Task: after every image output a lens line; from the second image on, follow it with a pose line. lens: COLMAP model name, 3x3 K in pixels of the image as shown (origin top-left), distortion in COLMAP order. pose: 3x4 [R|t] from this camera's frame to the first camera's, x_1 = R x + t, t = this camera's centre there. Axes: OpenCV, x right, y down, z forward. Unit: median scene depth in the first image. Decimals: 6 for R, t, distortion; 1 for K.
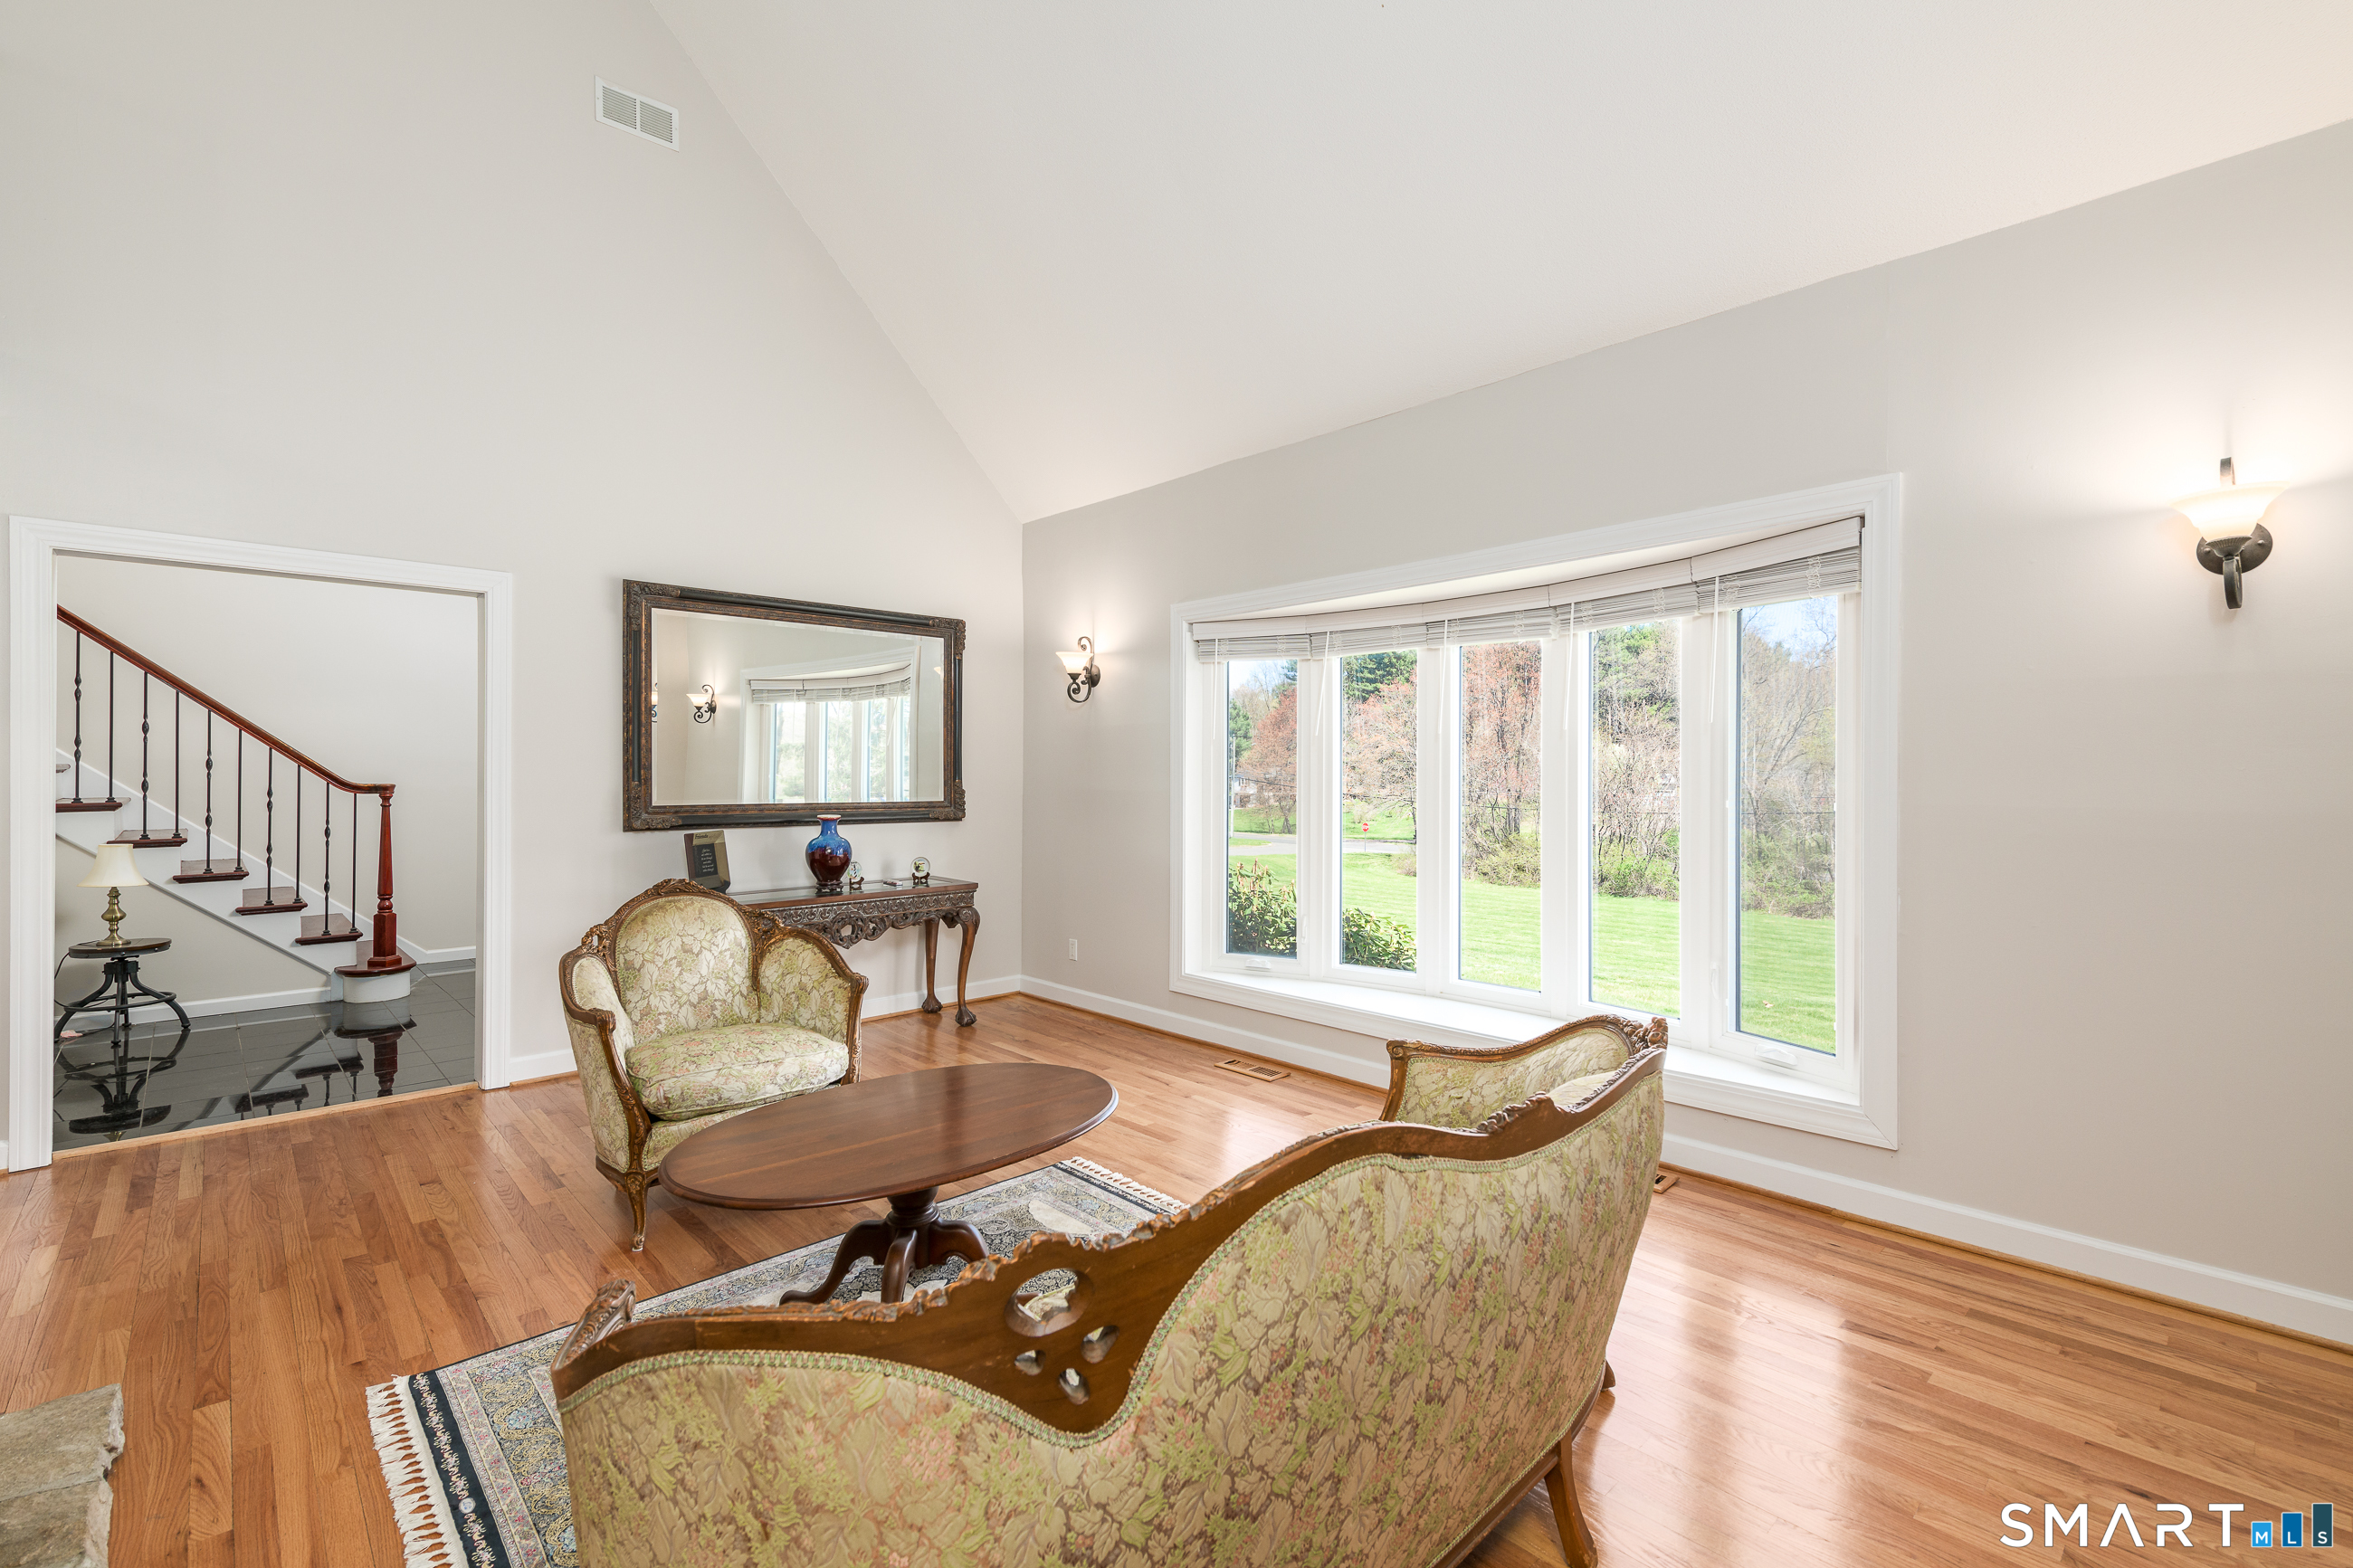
lens RADIAL K [[1044.8, 0, 1188.5], [0, 1044.8, 776.5], [0, 0, 1]] dist [-0.000755, -0.000065]
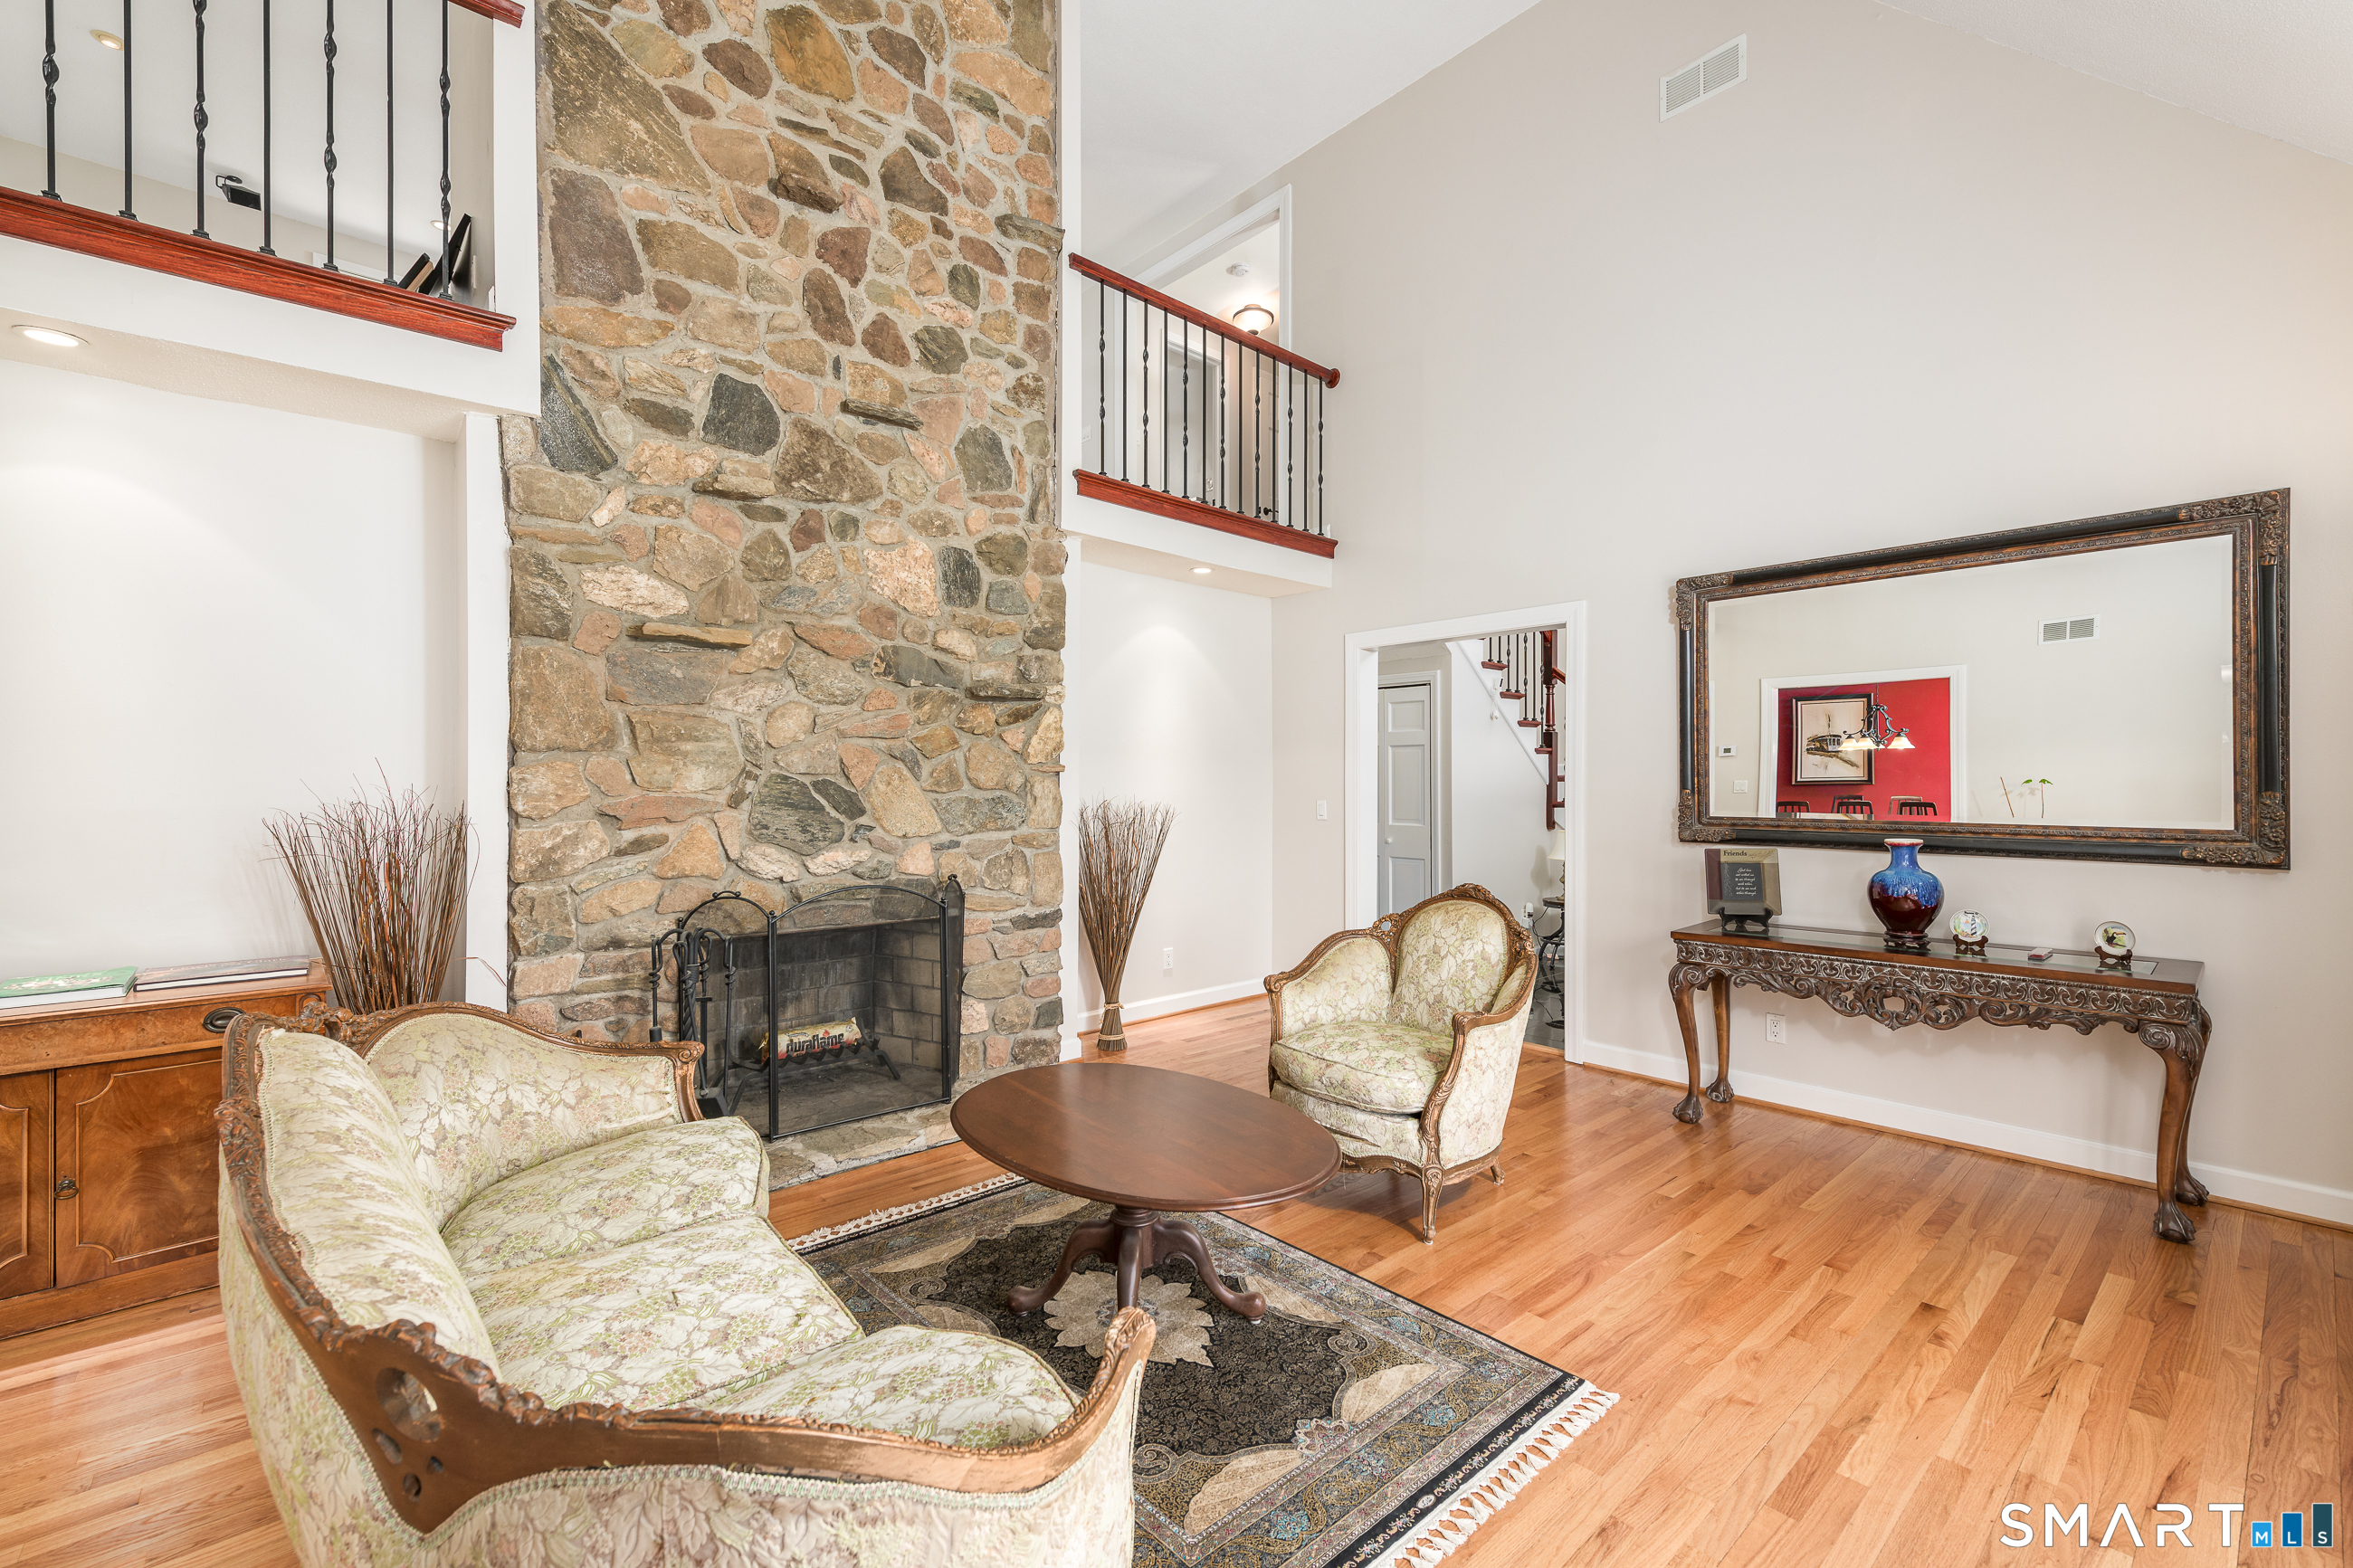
lens RADIAL K [[971.5, 0, 1188.4], [0, 971.5, 782.0], [0, 0, 1]] dist [0.001651, 0.000097]
pose [[-0.039613, -0.000912, -0.999215, 0.355389], [0.000712, 0.999999, -0.000941, -0.002018], [0.999215, -0.000749, -0.039612, 0.561767]]
